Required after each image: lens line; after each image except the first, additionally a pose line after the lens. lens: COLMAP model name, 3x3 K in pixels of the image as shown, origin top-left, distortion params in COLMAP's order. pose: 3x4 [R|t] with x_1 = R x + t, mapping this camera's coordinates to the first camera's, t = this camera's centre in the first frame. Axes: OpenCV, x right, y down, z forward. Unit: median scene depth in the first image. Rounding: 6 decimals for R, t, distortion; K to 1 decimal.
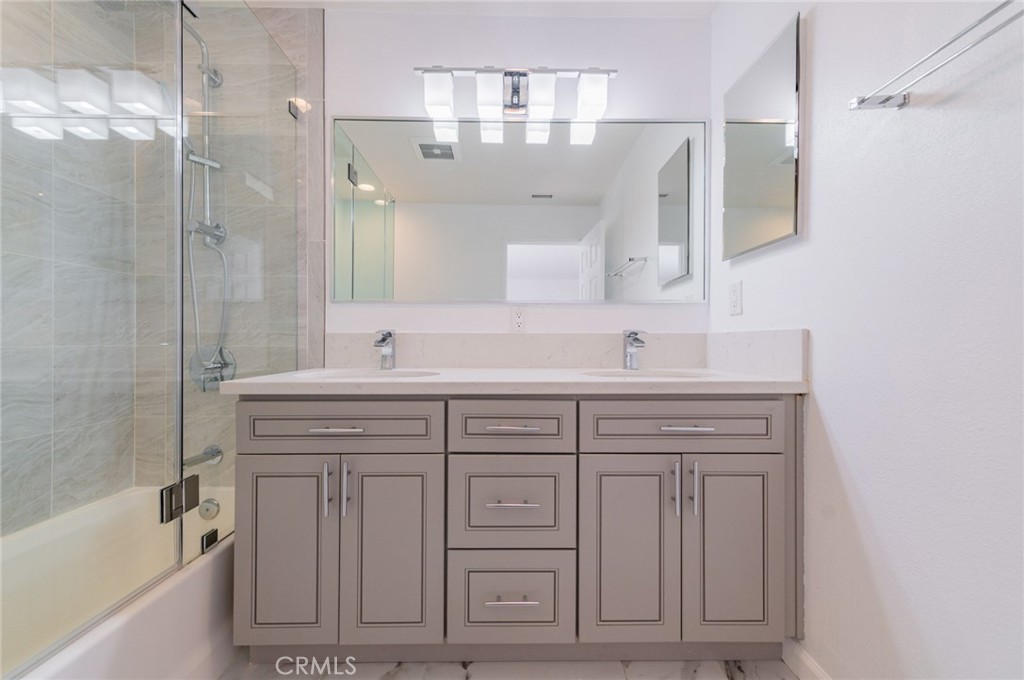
lens RADIAL K [[405.8, 0, 510.1], [0, 405.8, 340.8], [0, 0, 1]] dist [0.012908, -0.002482]
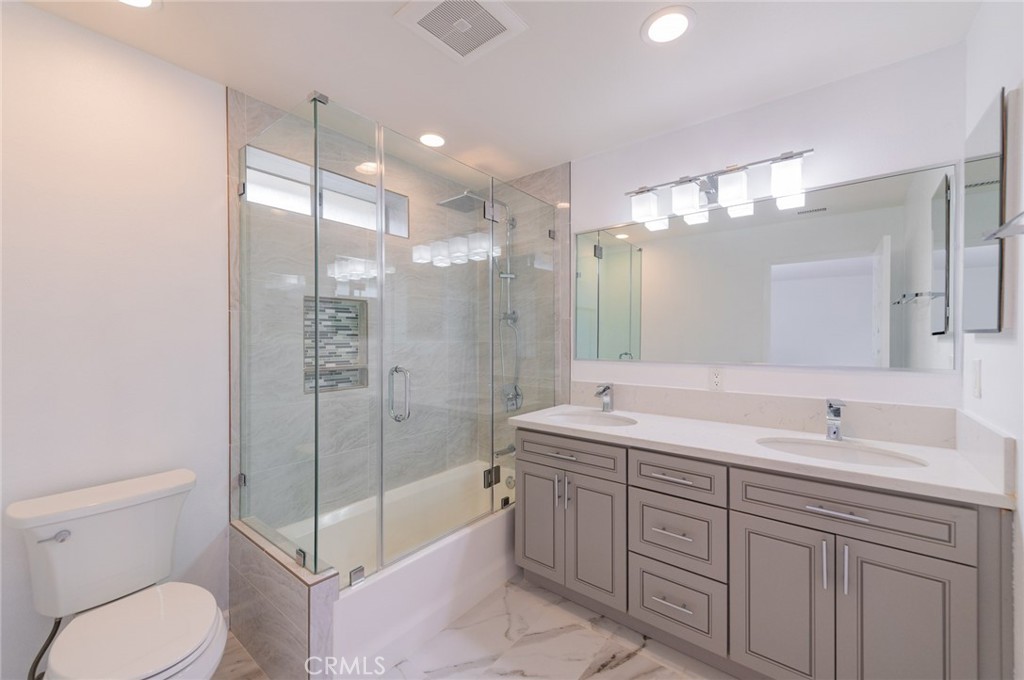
lens RADIAL K [[405.8, 0, 511.0], [0, 405.8, 338.0], [0, 0, 1]] dist [0.012908, -0.002482]
pose [[0.776993, -0.000811, -0.629509, 0.413945], [0.001771, 0.999998, 0.000897, -0.239798], [0.629507, -0.001812, 0.776992, -0.380012]]
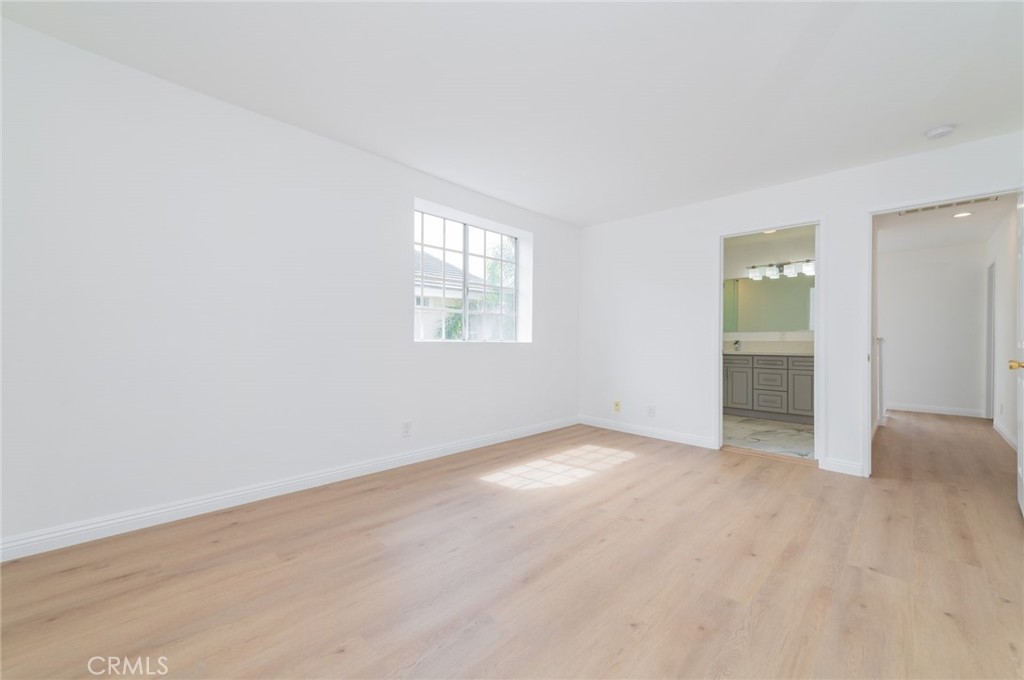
lens RADIAL K [[405.8, 0, 511.3], [0, 405.8, 340.8], [0, 0, 1]] dist [0.012908, -0.002482]
pose [[0.721537, 0.001985, -0.692373, 0.982345], [-0.005747, 0.999979, -0.003122, 0.004879], [0.692352, 0.006231, 0.721533, -3.894728]]
